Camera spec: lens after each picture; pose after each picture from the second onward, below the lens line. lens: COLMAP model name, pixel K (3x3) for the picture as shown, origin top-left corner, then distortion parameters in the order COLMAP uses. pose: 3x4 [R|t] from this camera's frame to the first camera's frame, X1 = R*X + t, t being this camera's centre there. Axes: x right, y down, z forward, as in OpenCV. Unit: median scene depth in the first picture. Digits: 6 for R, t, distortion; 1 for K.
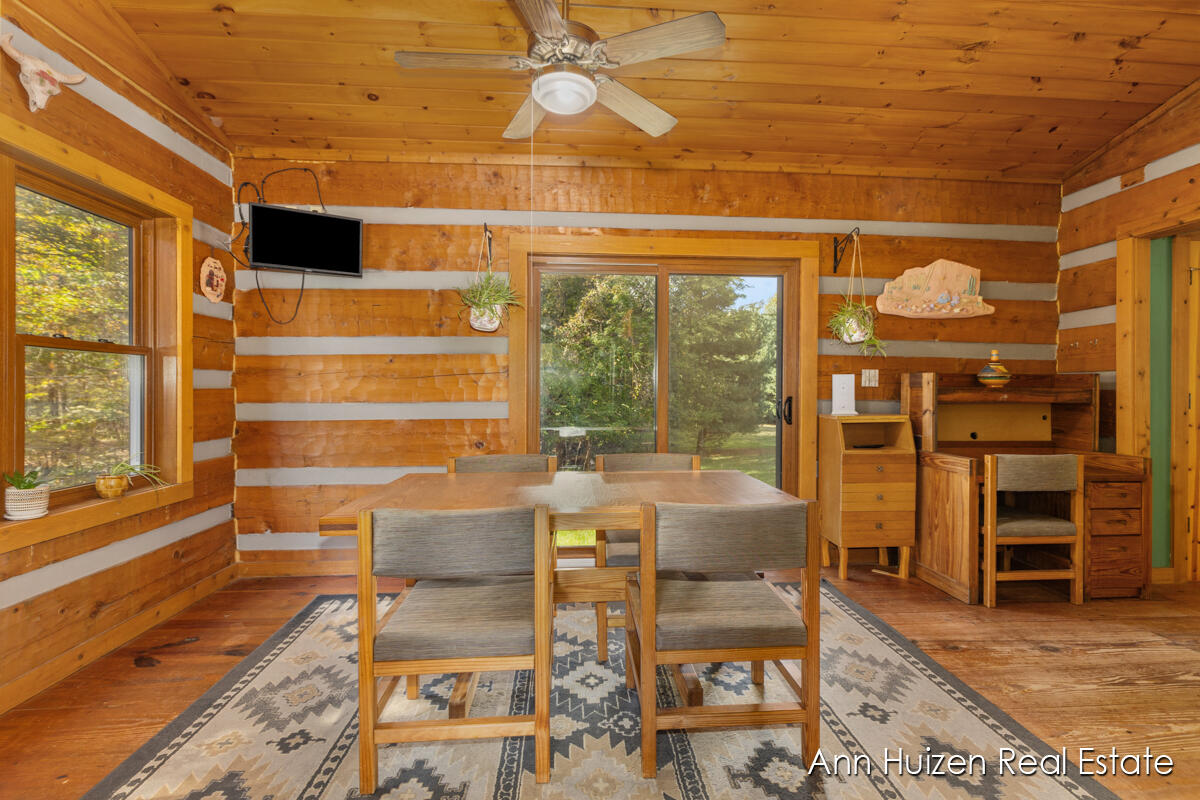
lens RADIAL K [[547.4, 0, 607.1], [0, 547.4, 395.3], [0, 0, 1]] dist [0.003353, -0.002087]
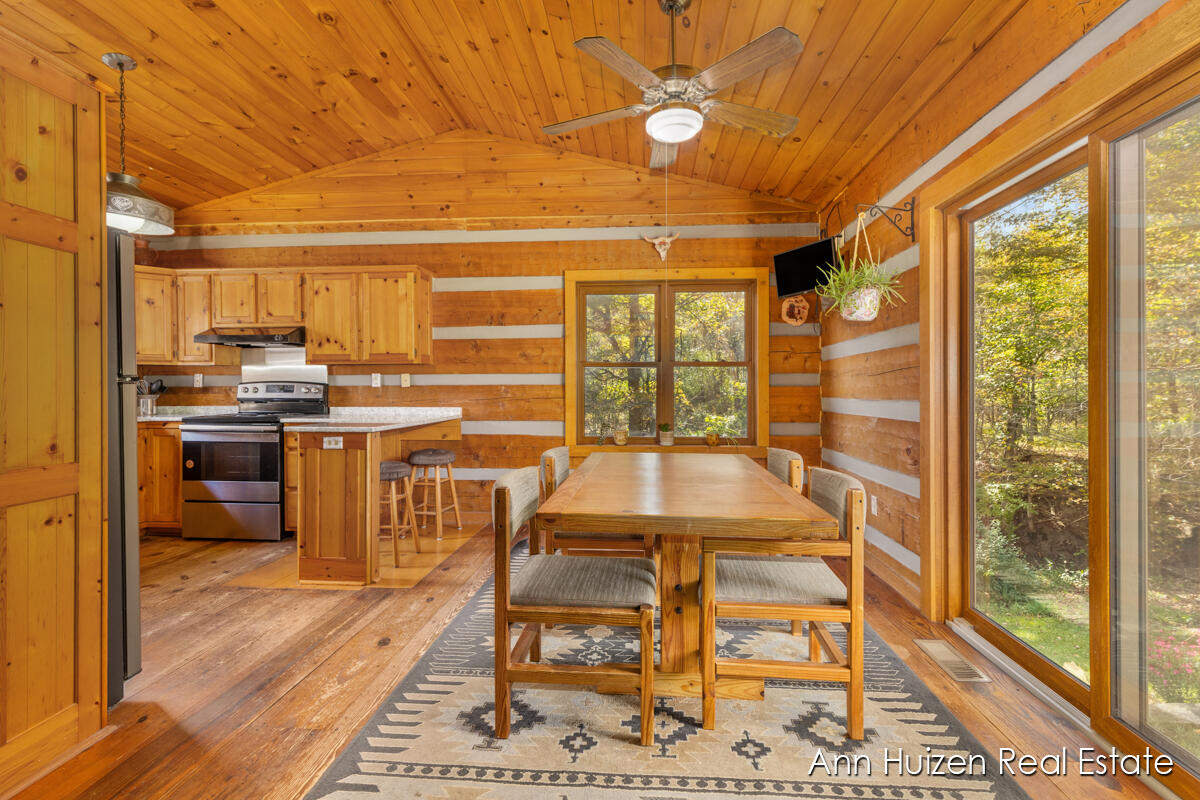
lens RADIAL K [[547.4, 0, 610.4], [0, 547.4, 390.0], [0, 0, 1]] dist [0.003353, -0.002087]
pose [[-0.158450, 0.001023, -0.987366, 0.715593], [-0.008545, 0.999961, 0.002408, -0.002163], [0.987330, 0.008819, -0.158435, 0.703910]]
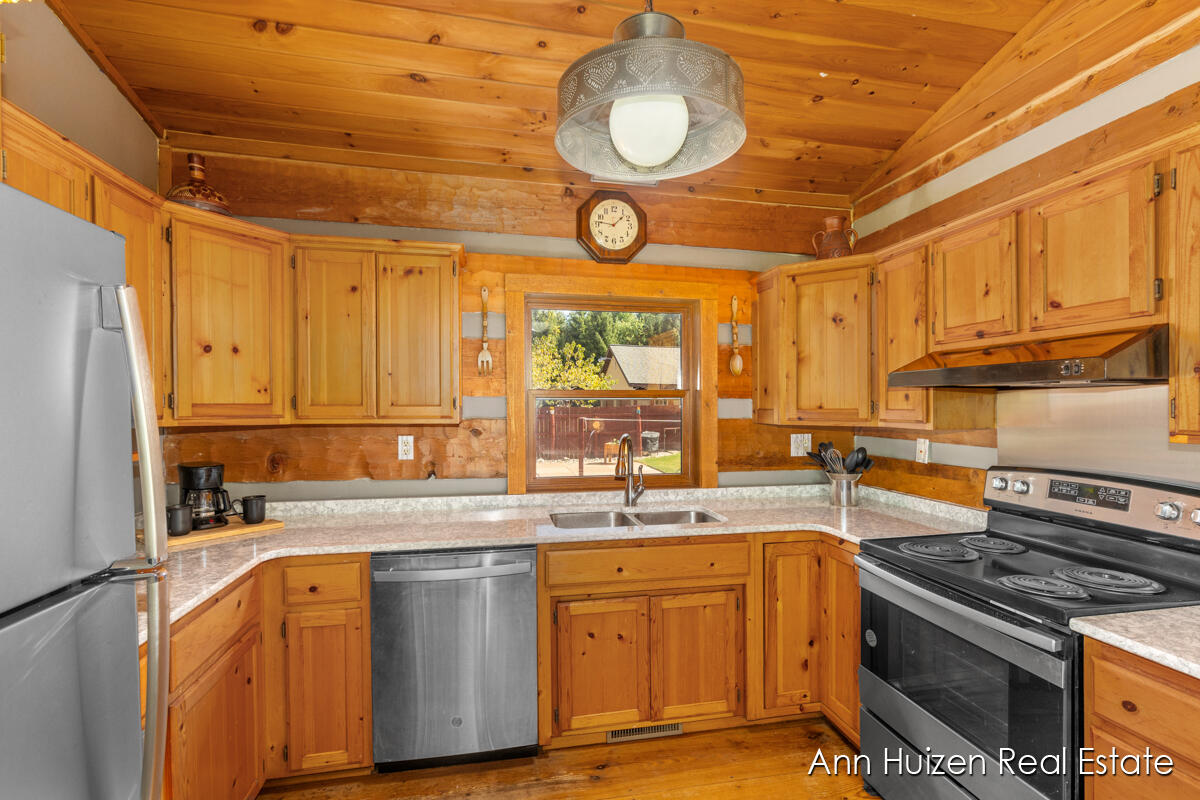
lens RADIAL K [[547.4, 0, 603.9], [0, 547.4, 410.6], [0, 0, 1]] dist [0.003353, -0.002087]
pose [[-0.994498, 0.001620, -0.104747, -0.012867], [-0.000407, 0.999813, 0.019323, -0.088888], [0.104759, 0.019259, -0.994311, 0.127137]]
